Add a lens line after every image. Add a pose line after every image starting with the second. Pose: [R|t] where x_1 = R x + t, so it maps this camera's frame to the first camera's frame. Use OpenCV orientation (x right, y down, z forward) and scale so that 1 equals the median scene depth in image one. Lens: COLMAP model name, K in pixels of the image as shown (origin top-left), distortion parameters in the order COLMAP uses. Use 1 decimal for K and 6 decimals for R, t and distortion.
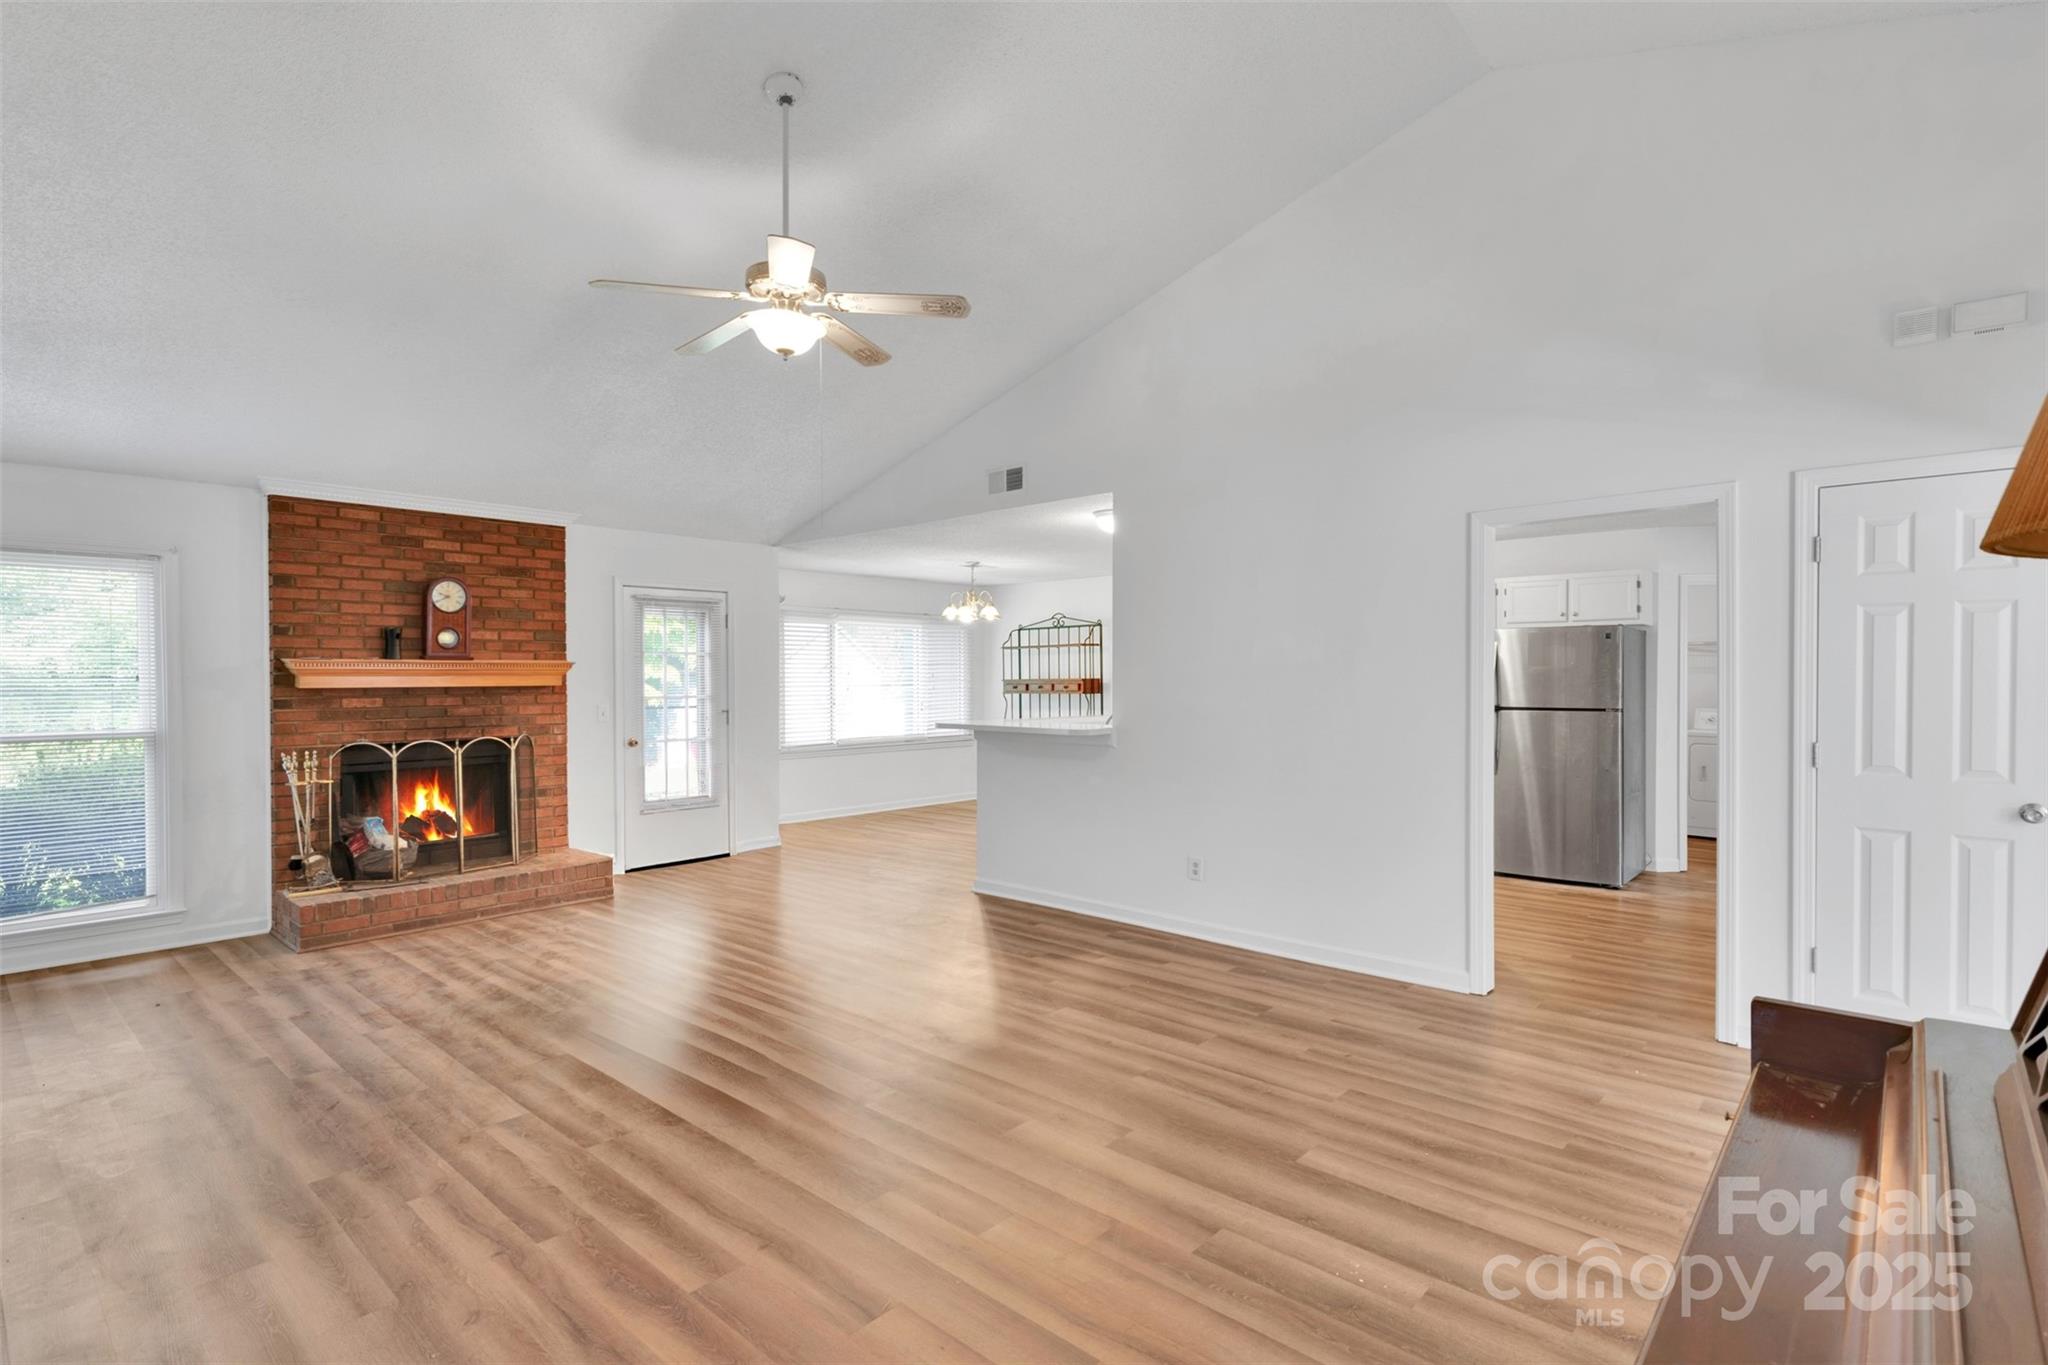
lens RADIAL K [[973.9, 0, 1025.6], [0, 973.9, 677.0], [0, 0, 1]] dist [0.004800, 0.000201]
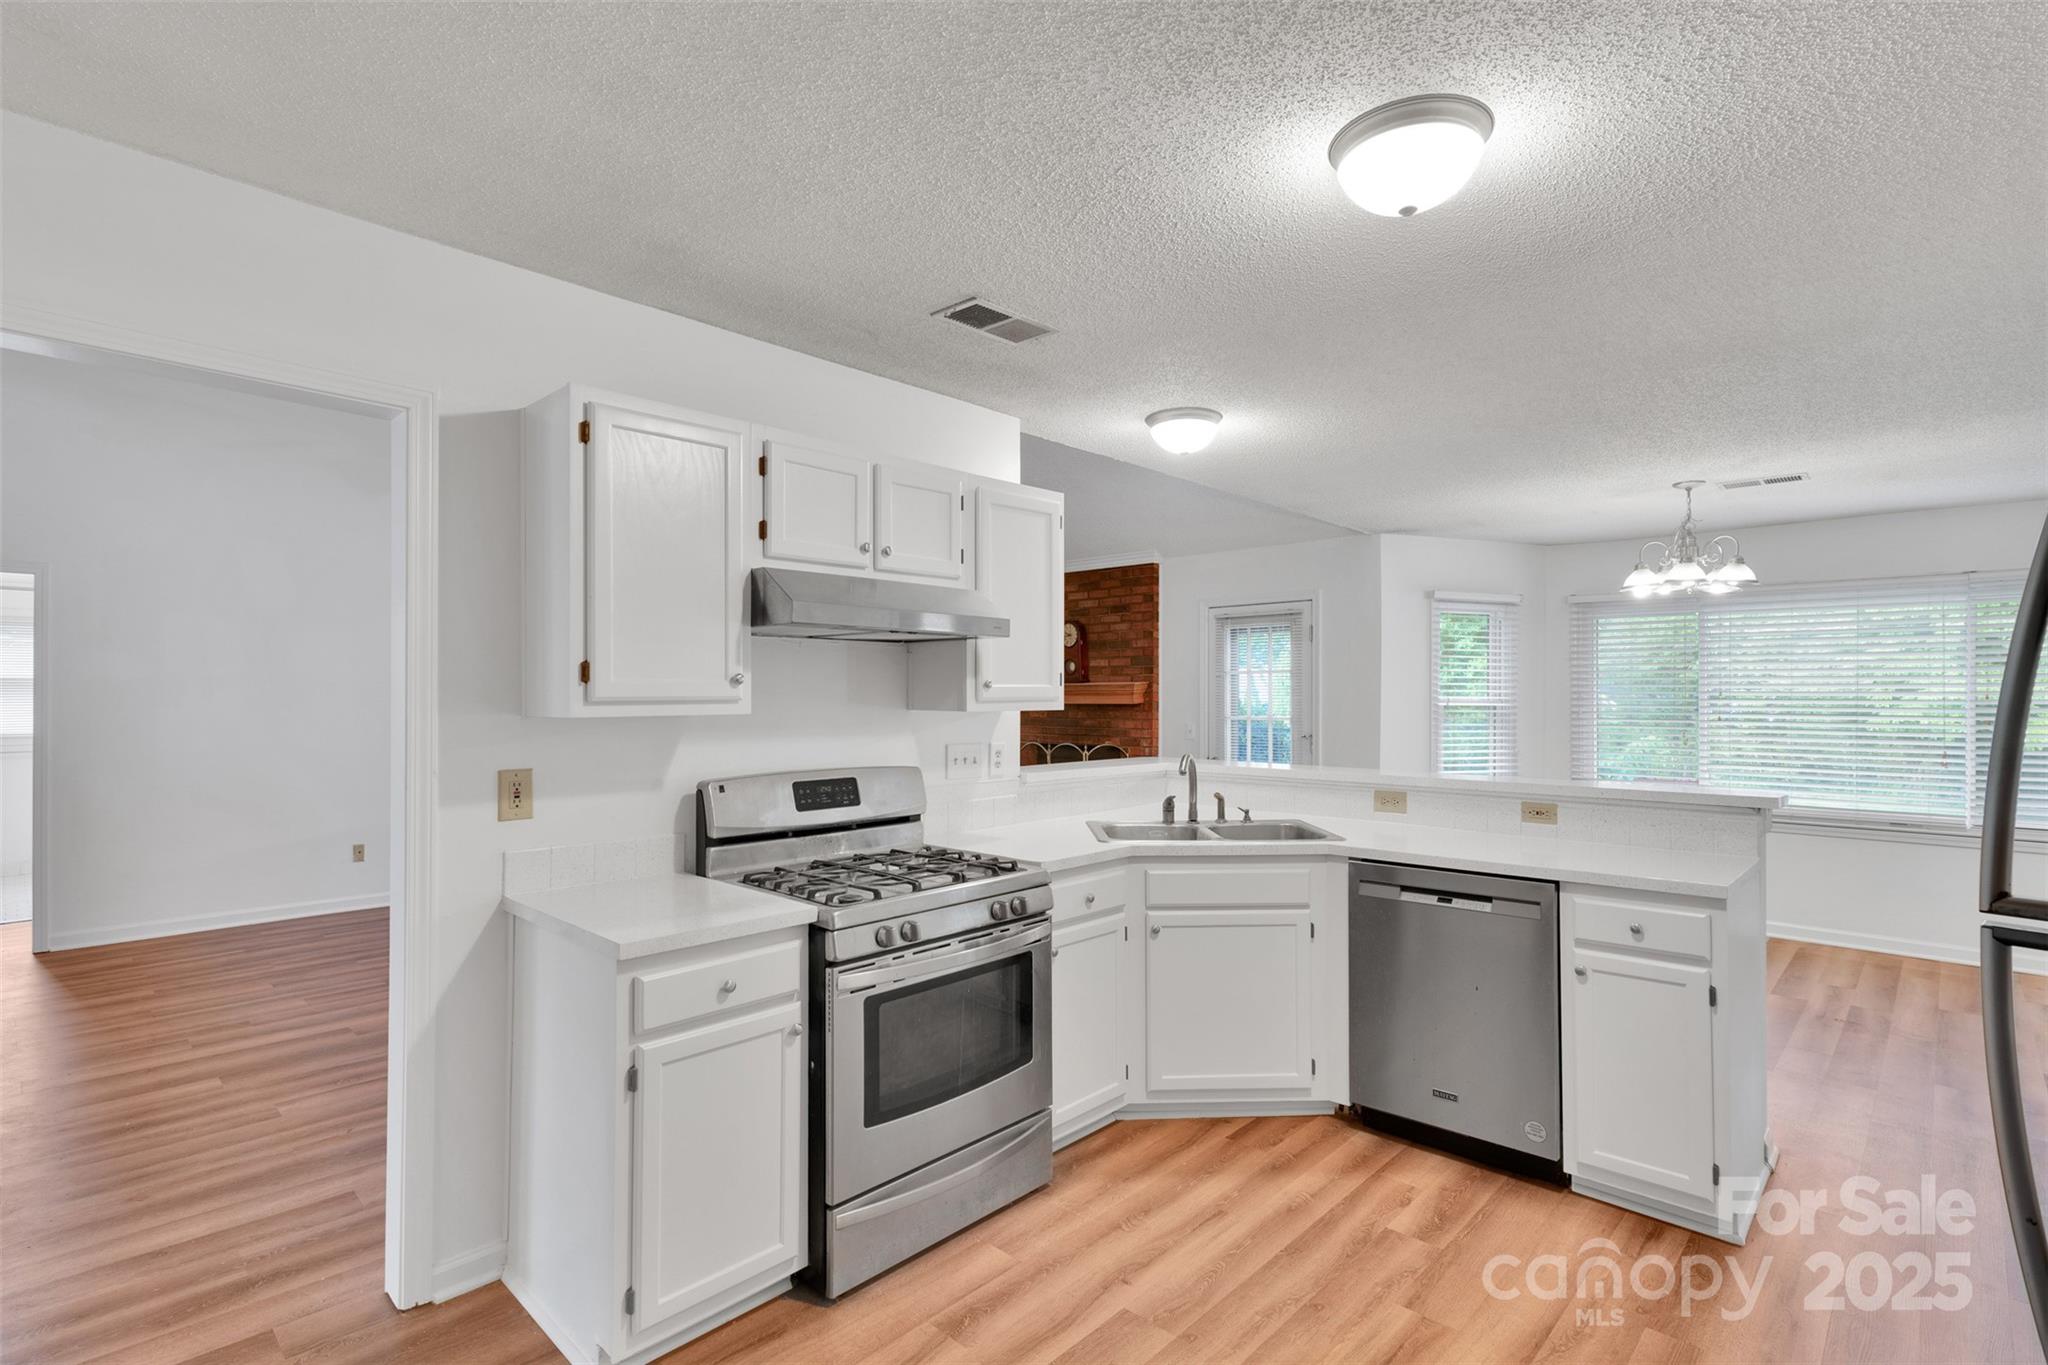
lens RADIAL K [[975.5, 0, 1036.8], [0, 975.5, 687.1], [0, 0, 1]] dist [0.002473, 0.000031]
pose [[-0.017902, -0.002793, -0.999836, 0.712528], [-0.000540, 0.999996, -0.002784, -0.008427], [0.999840, 0.000490, -0.017903, 0.964867]]
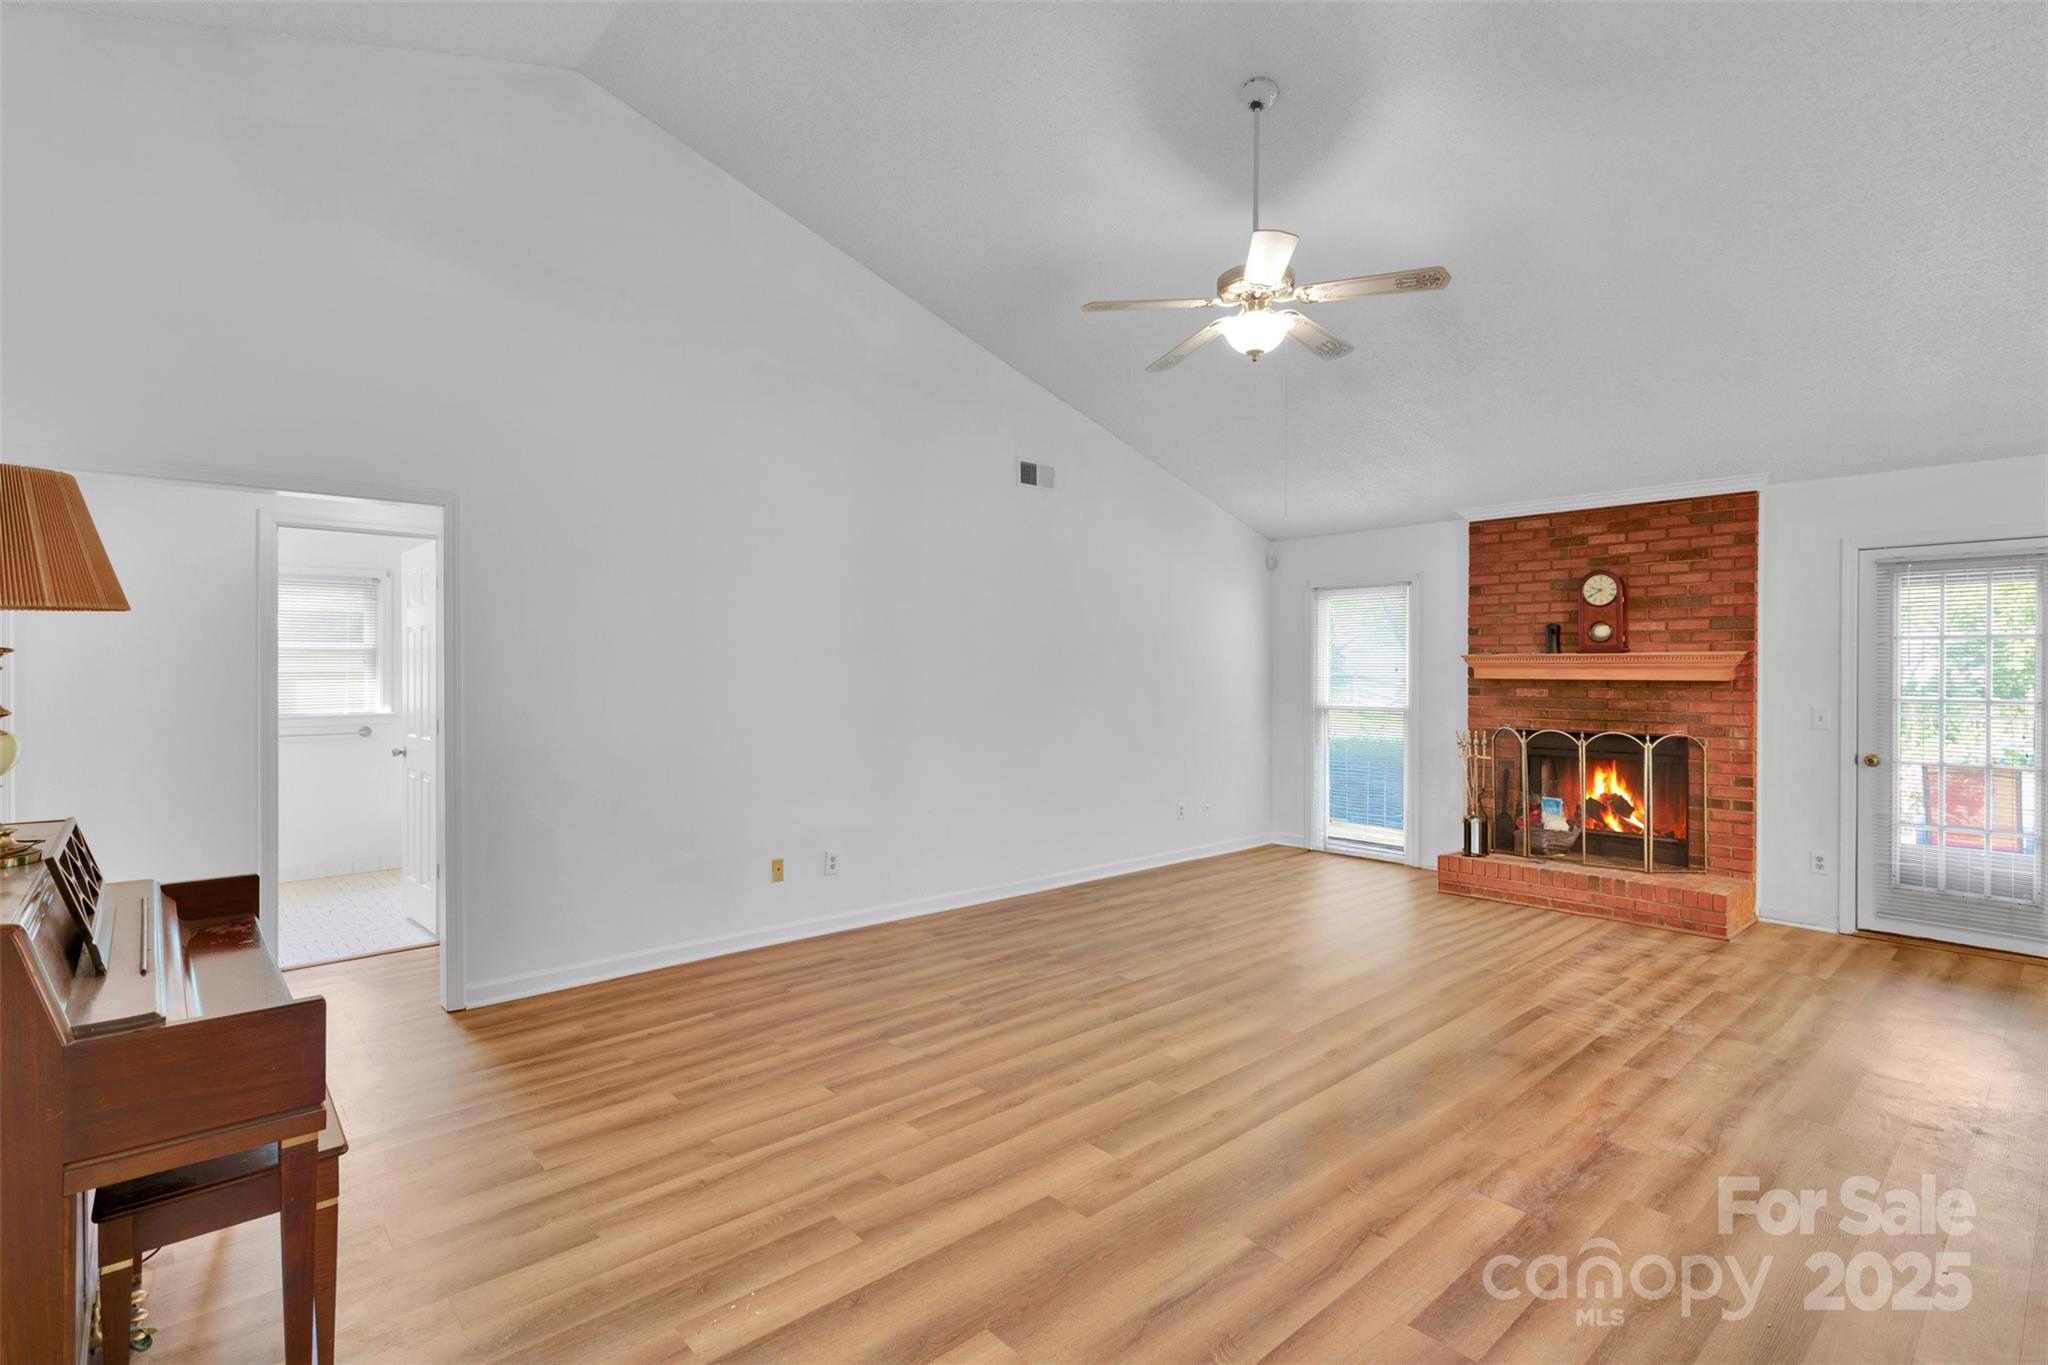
lens RADIAL K [[973.9, 0, 1025.6], [0, 973.9, 677.0], [0, 0, 1]] dist [0.004800, 0.000201]
pose [[-0.100548, 0.014028, -0.994833, 0.461712], [-0.002024, 0.999896, 0.014304, -0.005985], [0.994930, 0.003451, -0.100509, 0.504541]]
